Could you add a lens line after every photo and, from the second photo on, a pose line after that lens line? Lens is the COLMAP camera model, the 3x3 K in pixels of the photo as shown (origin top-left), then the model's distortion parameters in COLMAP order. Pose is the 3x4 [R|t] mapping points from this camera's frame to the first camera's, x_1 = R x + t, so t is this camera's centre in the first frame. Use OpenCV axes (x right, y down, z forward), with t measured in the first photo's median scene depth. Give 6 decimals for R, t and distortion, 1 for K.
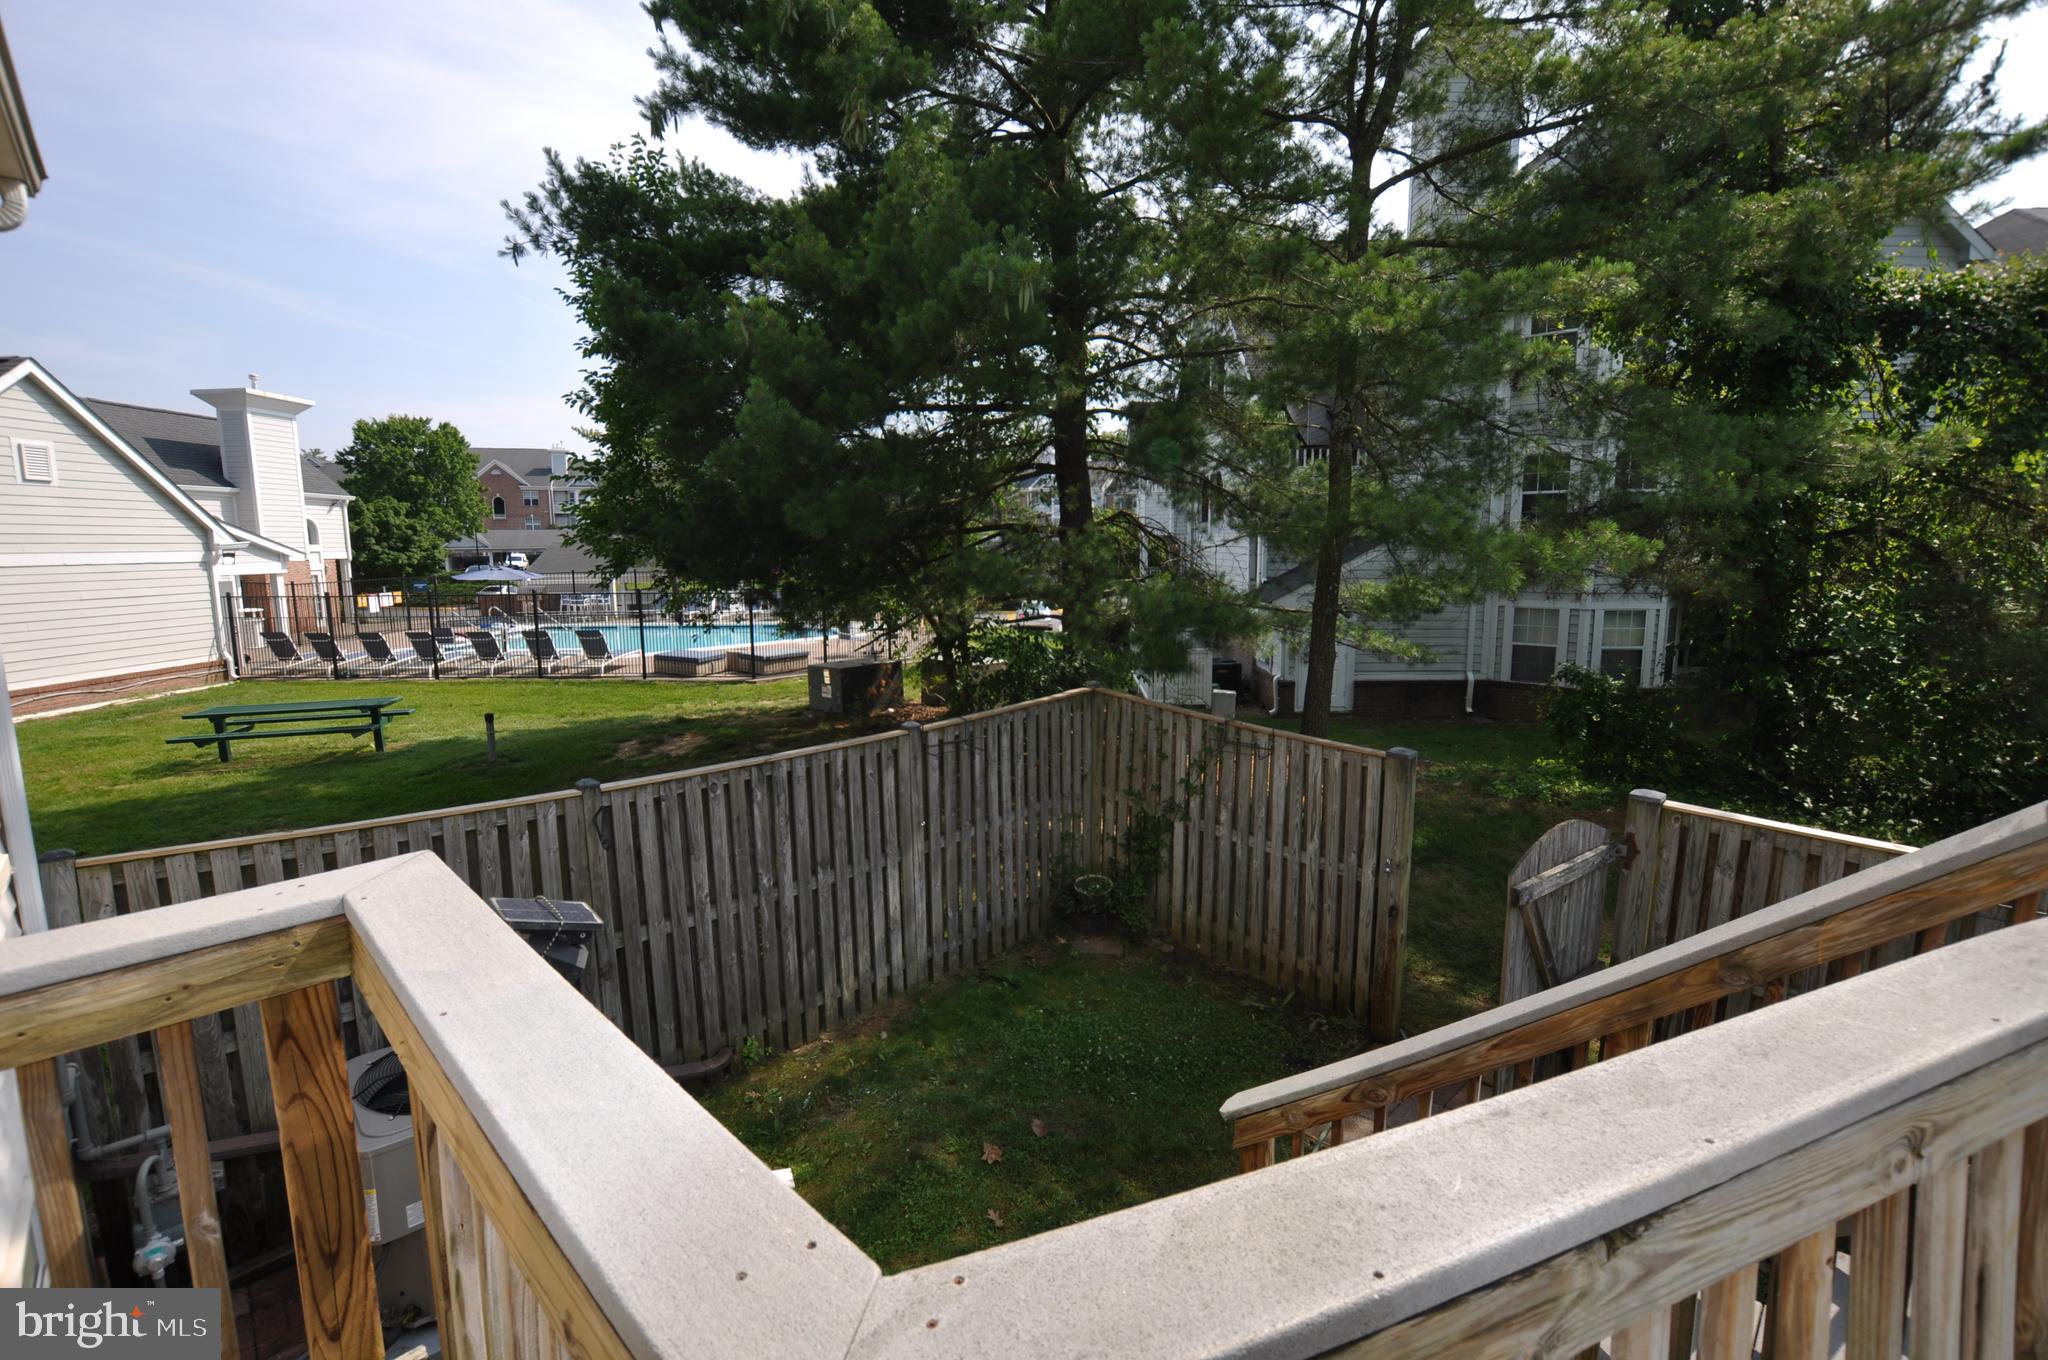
lens RADIAL K [[893.4, 0, 1029.0], [0, 893.4, 667.2], [0, 0, 1]] dist [-0.036392, 0.006140]
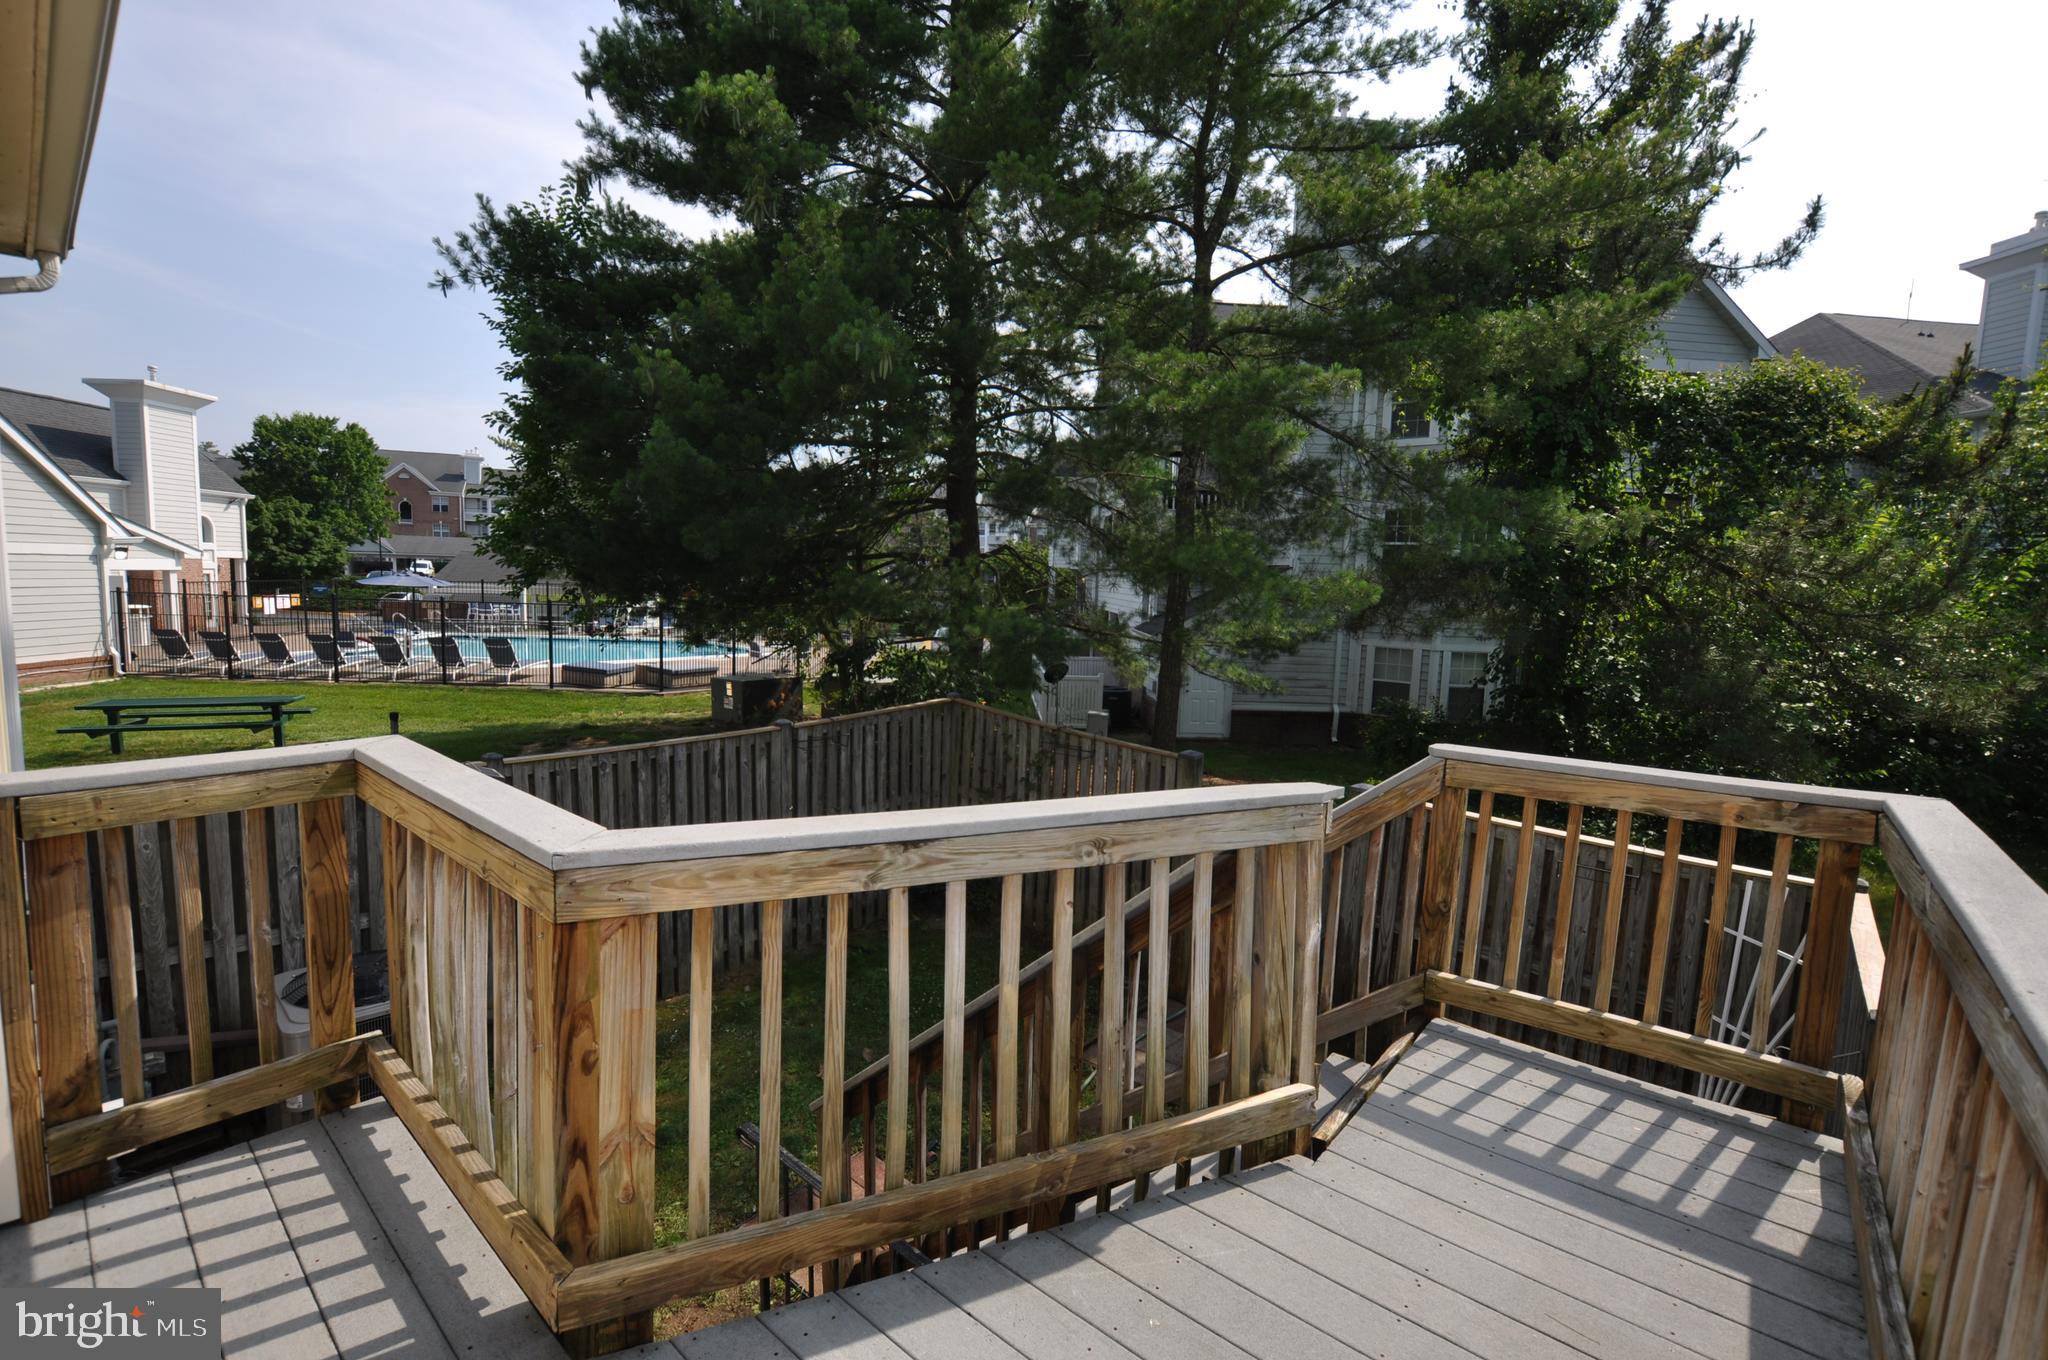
lens RADIAL K [[893.4, 0, 1028.2], [0, 893.4, 670.6], [0, 0, 1]] dist [-0.036392, 0.006140]
pose [[0.996083, 0.032211, 0.082349, 0.056974], [-0.029802, 0.999096, -0.030318, 0.015444], [-0.083251, 0.027745, 0.996142, -0.118458]]
